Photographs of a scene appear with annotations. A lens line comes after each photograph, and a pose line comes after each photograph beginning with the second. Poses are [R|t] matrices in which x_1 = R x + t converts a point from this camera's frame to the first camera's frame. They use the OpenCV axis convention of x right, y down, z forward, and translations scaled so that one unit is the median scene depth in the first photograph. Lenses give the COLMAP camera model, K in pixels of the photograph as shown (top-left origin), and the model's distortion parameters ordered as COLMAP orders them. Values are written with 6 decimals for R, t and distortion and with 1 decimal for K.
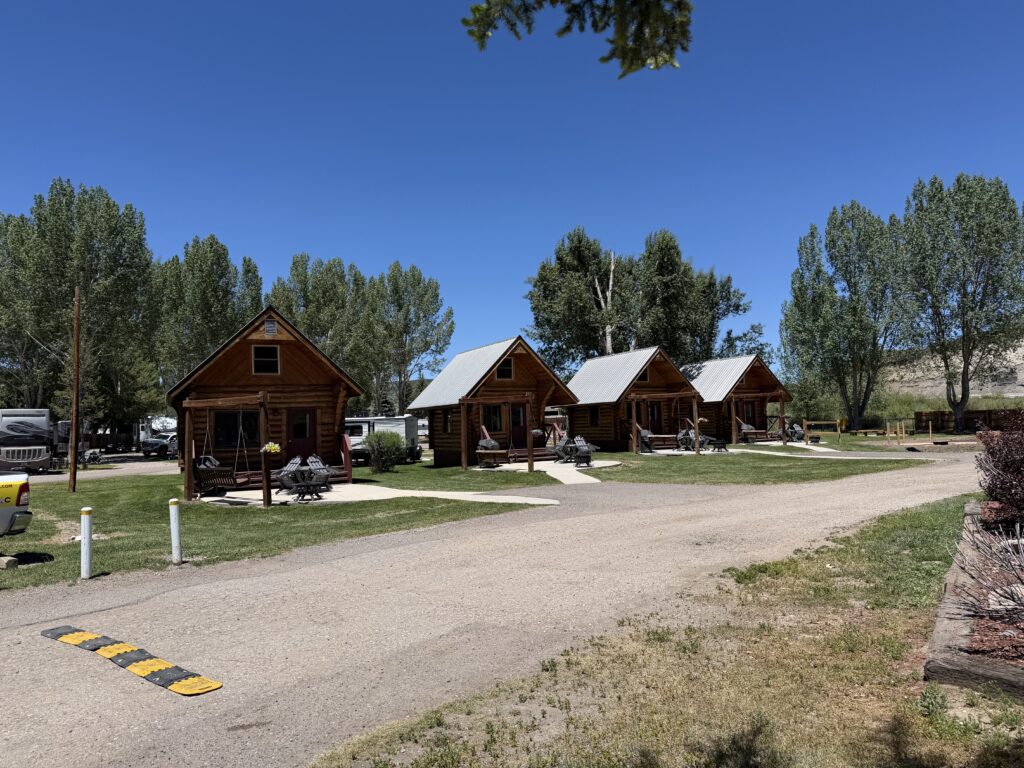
lens RADIAL K [[711.1, 0, 512.0], [0, 711.1, 384.0], [0, 0, 1]] dist [0.041049, -0.054235]
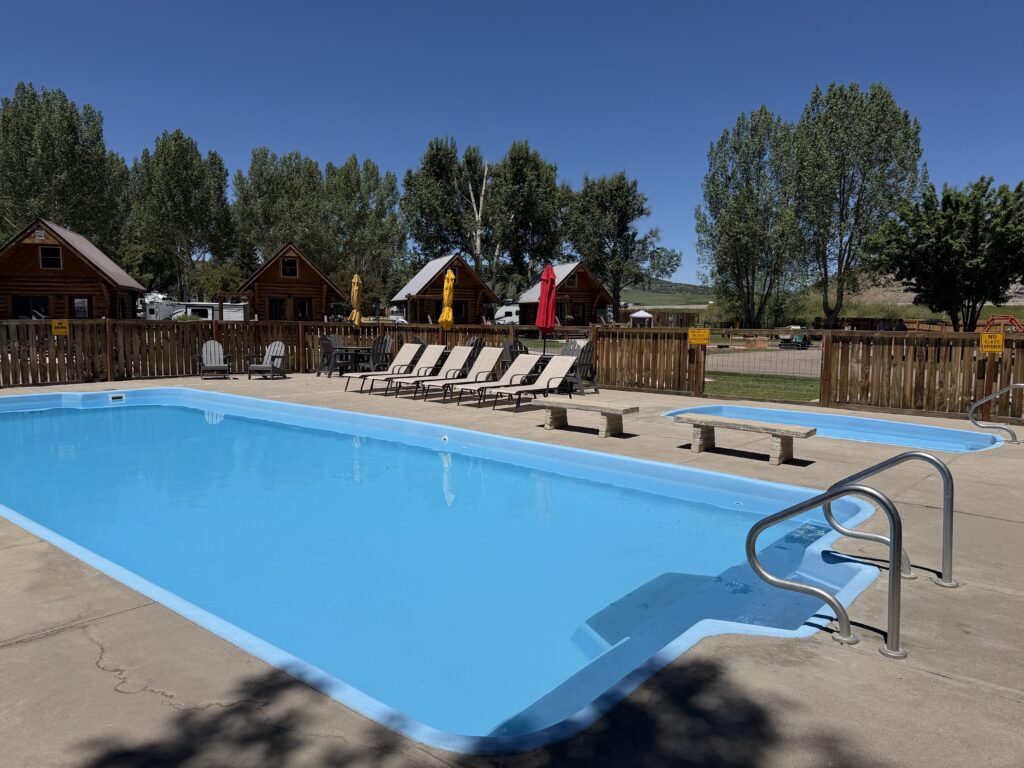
lens RADIAL K [[711.1, 0, 512.0], [0, 711.1, 384.0], [0, 0, 1]] dist [0.041049, -0.054235]
pose [[0.993350, 0.051326, -0.103064, 0.291624], [-0.034492, 0.986686, 0.158937, -0.019220], [0.109849, -0.154325, 0.981895, -0.112541]]
